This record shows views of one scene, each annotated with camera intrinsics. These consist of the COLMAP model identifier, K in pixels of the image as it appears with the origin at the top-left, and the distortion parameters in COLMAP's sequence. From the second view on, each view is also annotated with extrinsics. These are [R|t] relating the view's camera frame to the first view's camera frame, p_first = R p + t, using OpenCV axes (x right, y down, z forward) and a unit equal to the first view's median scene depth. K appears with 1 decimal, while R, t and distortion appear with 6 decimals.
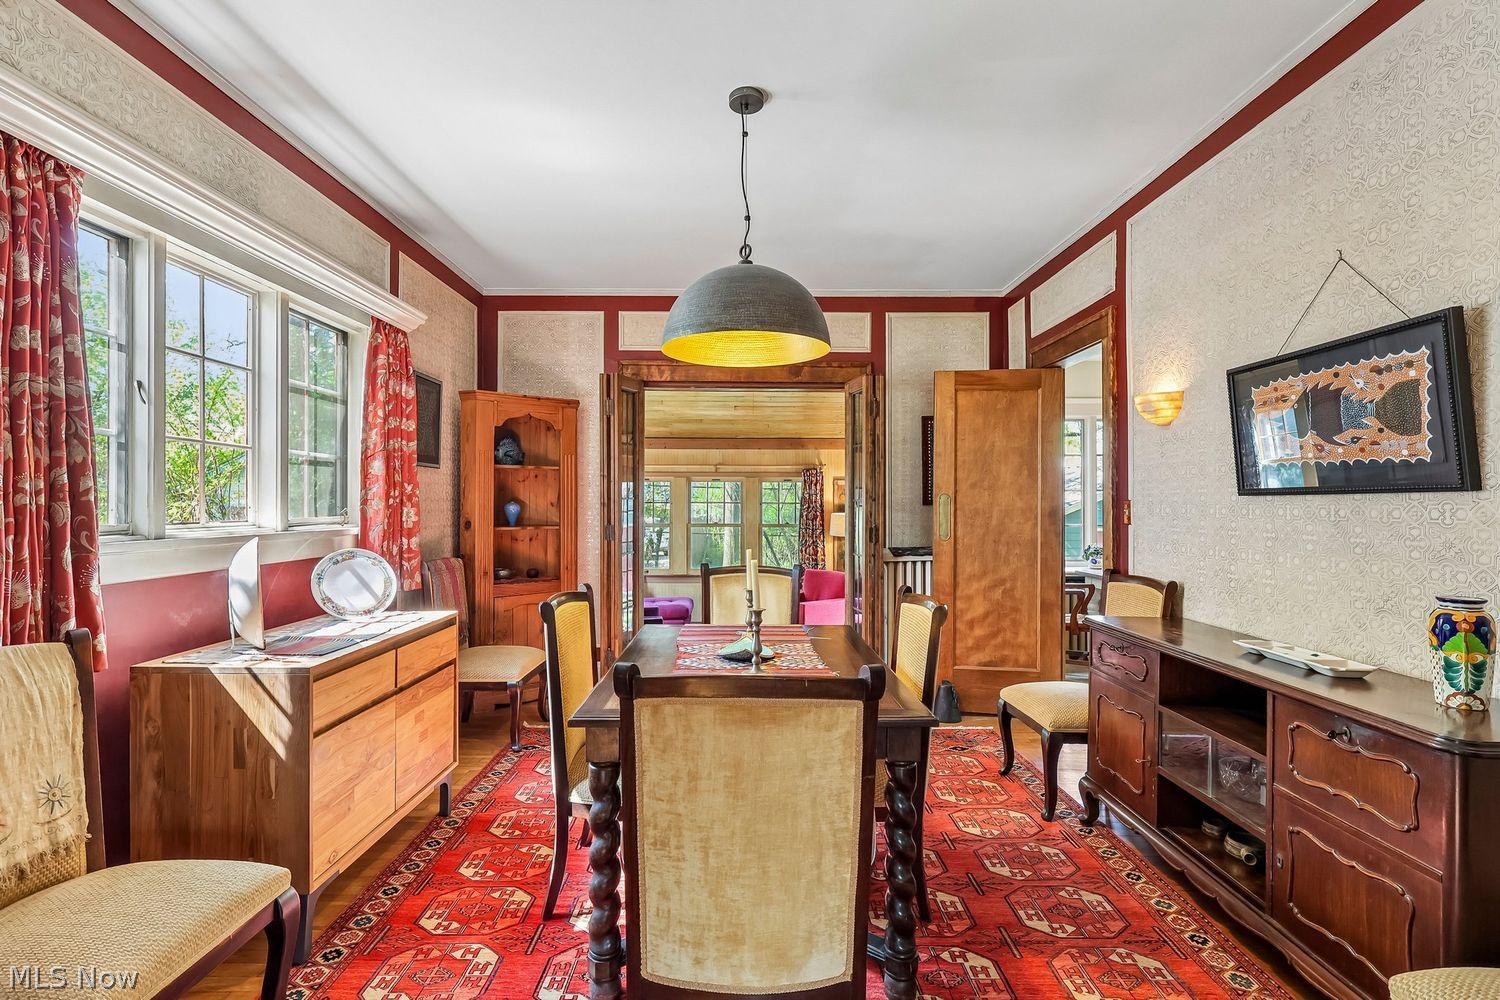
lens RADIAL K [[701.3, 0, 745.0], [0, 701.3, 499.0], [0, 0, 1]] dist [-0.002672, 0.000456]
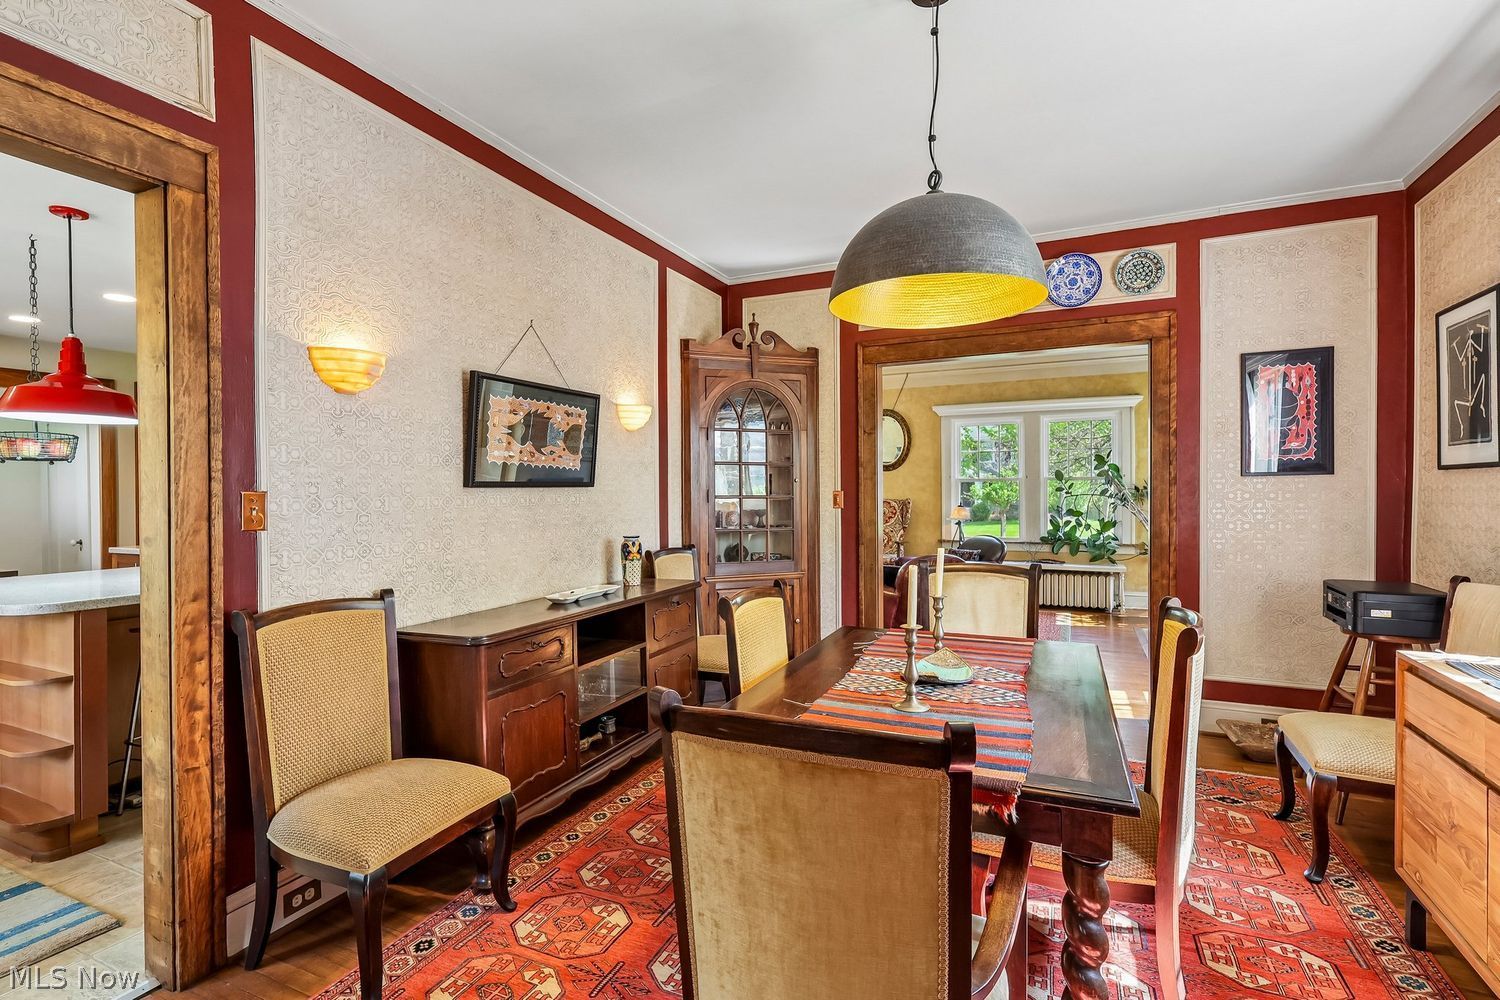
lens RADIAL K [[701.3, 0, 745.0], [0, 701.3, 499.0], [0, 0, 1]] dist [-0.002672, 0.000456]
pose [[-0.910976, -0.002340, 0.412453, -0.156294], [0.001413, 0.999960, 0.008794, 0.005057], [-0.412457, 0.008594, -0.910937, 2.134771]]
